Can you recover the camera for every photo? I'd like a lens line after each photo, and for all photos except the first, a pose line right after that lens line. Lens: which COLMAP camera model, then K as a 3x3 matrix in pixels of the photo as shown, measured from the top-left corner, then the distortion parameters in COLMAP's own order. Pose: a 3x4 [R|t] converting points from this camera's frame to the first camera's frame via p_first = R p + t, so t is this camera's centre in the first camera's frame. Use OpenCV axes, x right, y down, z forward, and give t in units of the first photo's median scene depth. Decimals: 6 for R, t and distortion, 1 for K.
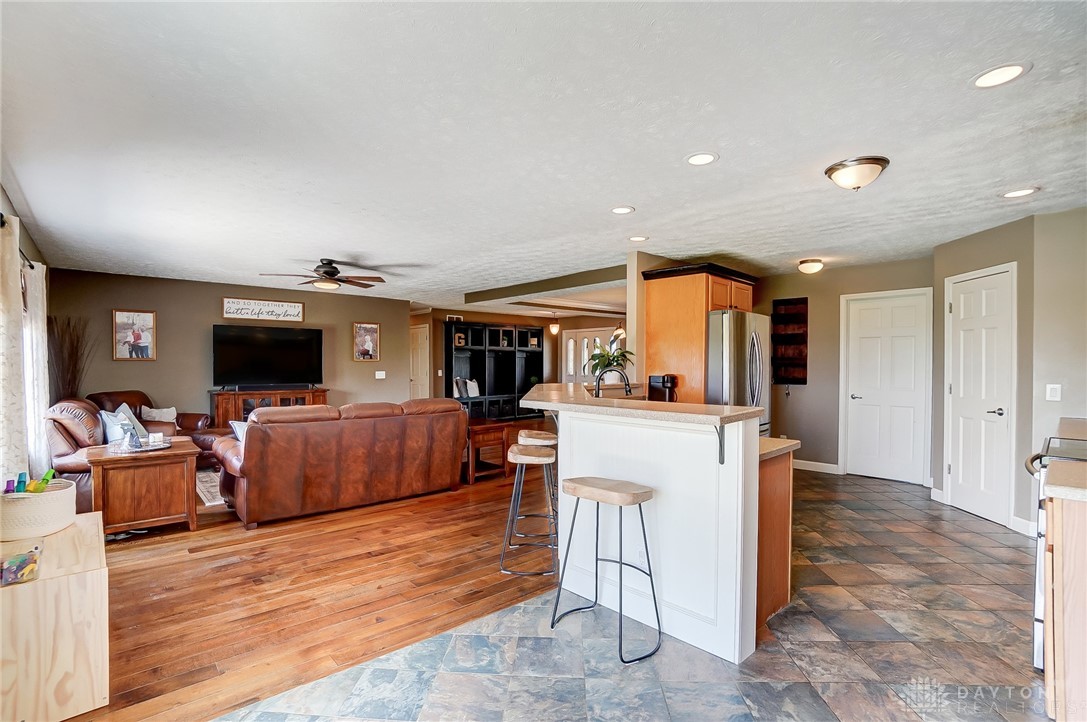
lens RADIAL K [[509.2, 0, 543.8], [0, 509.2, 369.2], [0, 0, 1]] dist [-0.064722, 0.027789]
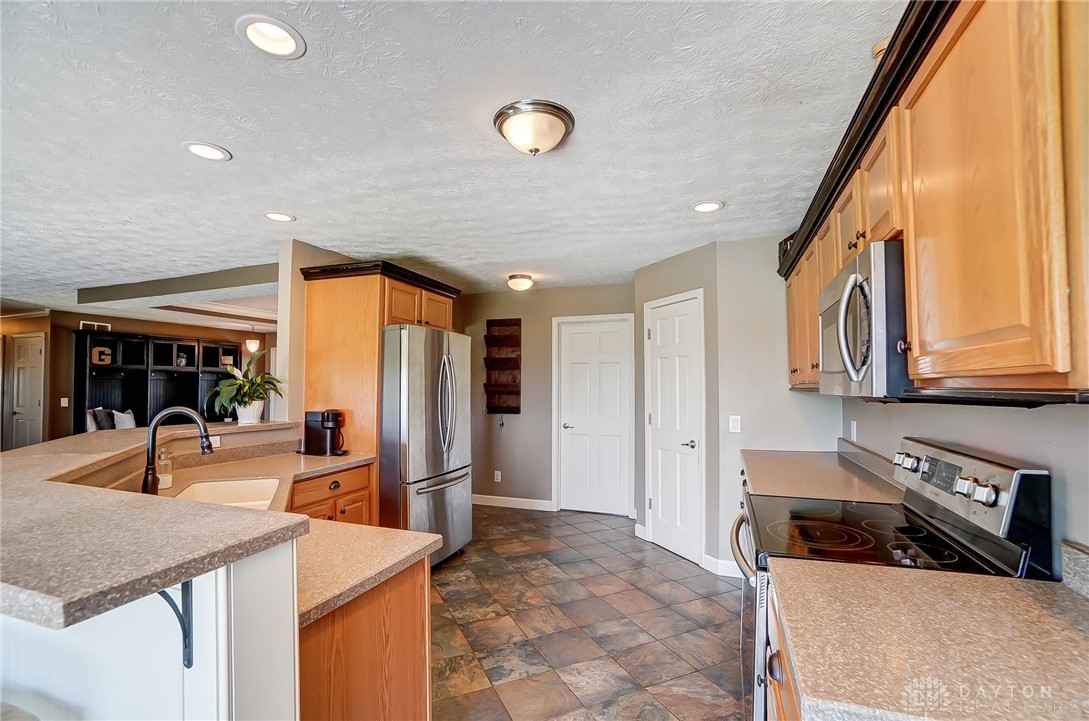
lens RADIAL K [[510.2, 0, 544.8], [0, 510.2, 368.7], [0, 0, 1]] dist [-0.064722, 0.027789]
pose [[0.886058, 0.014198, 0.463358, 0.175414], [0.005772, 0.999115, -0.041652, -0.016212], [-0.463539, 0.039581, 0.885192, 0.206573]]
